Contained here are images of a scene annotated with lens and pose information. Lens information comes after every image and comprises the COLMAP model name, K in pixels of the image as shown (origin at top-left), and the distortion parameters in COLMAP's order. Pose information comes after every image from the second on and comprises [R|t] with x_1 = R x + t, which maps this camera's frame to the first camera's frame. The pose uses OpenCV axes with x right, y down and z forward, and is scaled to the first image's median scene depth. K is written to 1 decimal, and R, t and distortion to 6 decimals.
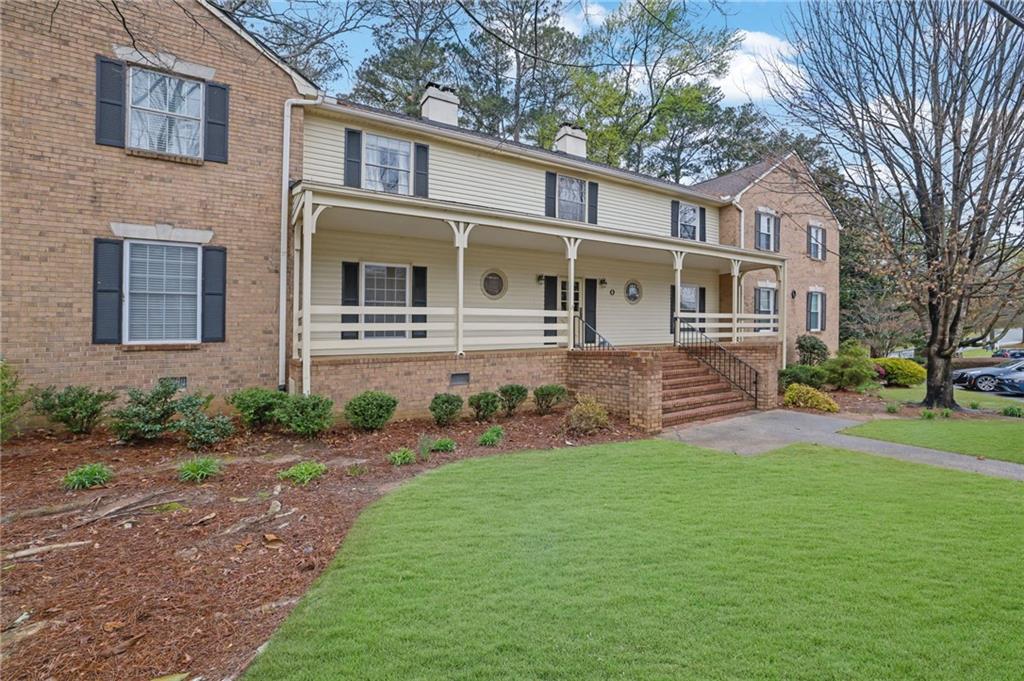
lens RADIAL K [[442.2, 0, 511.9], [0, 442.2, 331.0], [0, 0, 1]] dist [-0.043967, 0.016838]
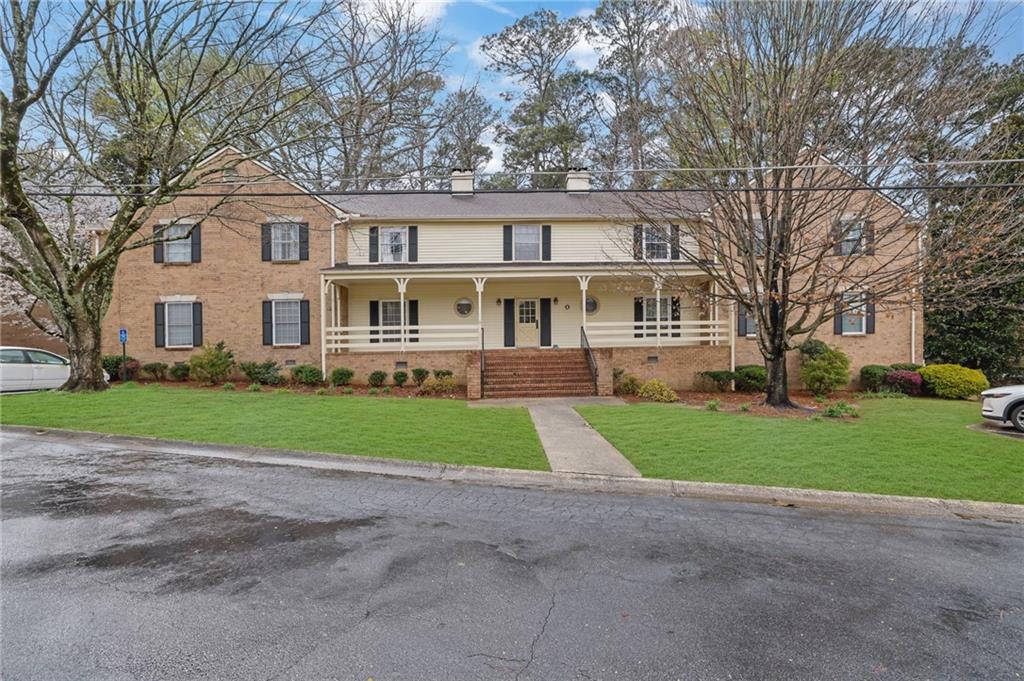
lens RADIAL K [[473.7, 0, 511.6], [0, 473.7, 348.1], [0, 0, 1]] dist [-0.050813, 0.021863]
pose [[0.869010, 0.005618, -0.494762, 1.463383], [0.009019, 0.999590, 0.027192, -0.011430], [0.494712, -0.028093, 0.868603, -0.557416]]
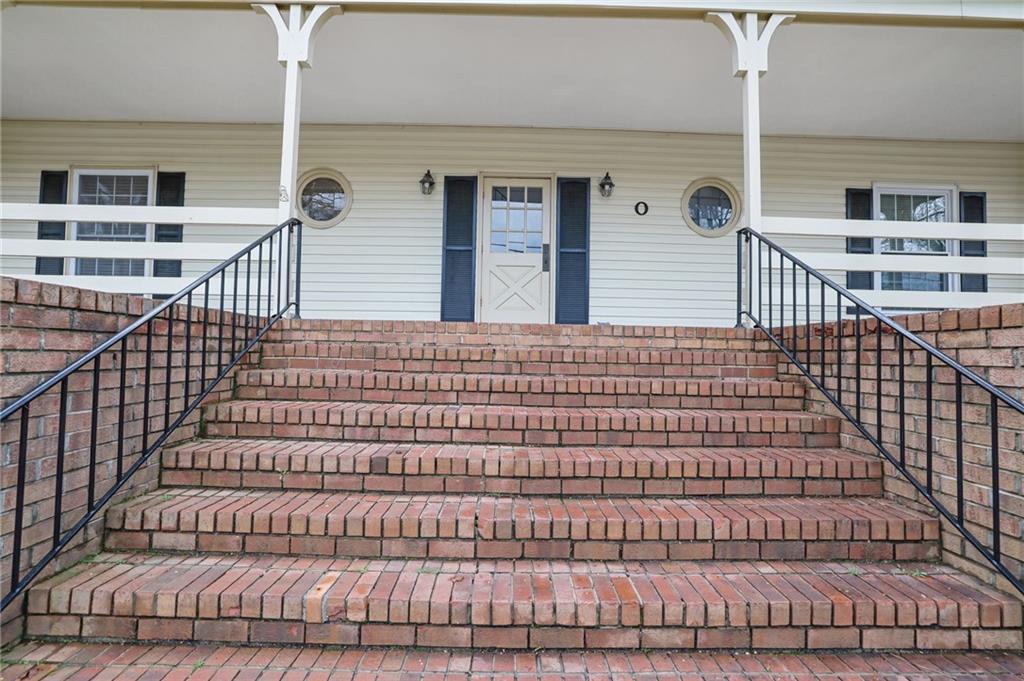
lens RADIAL K [[442.2, 0, 511.9], [0, 442.2, 331.0], [0, 0, 1]] dist [-0.043967, 0.016838]
pose [[0.854641, 0.016507, -0.518957, 0.644232], [-0.028286, 0.999490, -0.014791, 0.073090], [0.518448, 0.027320, 0.854672, 1.100558]]
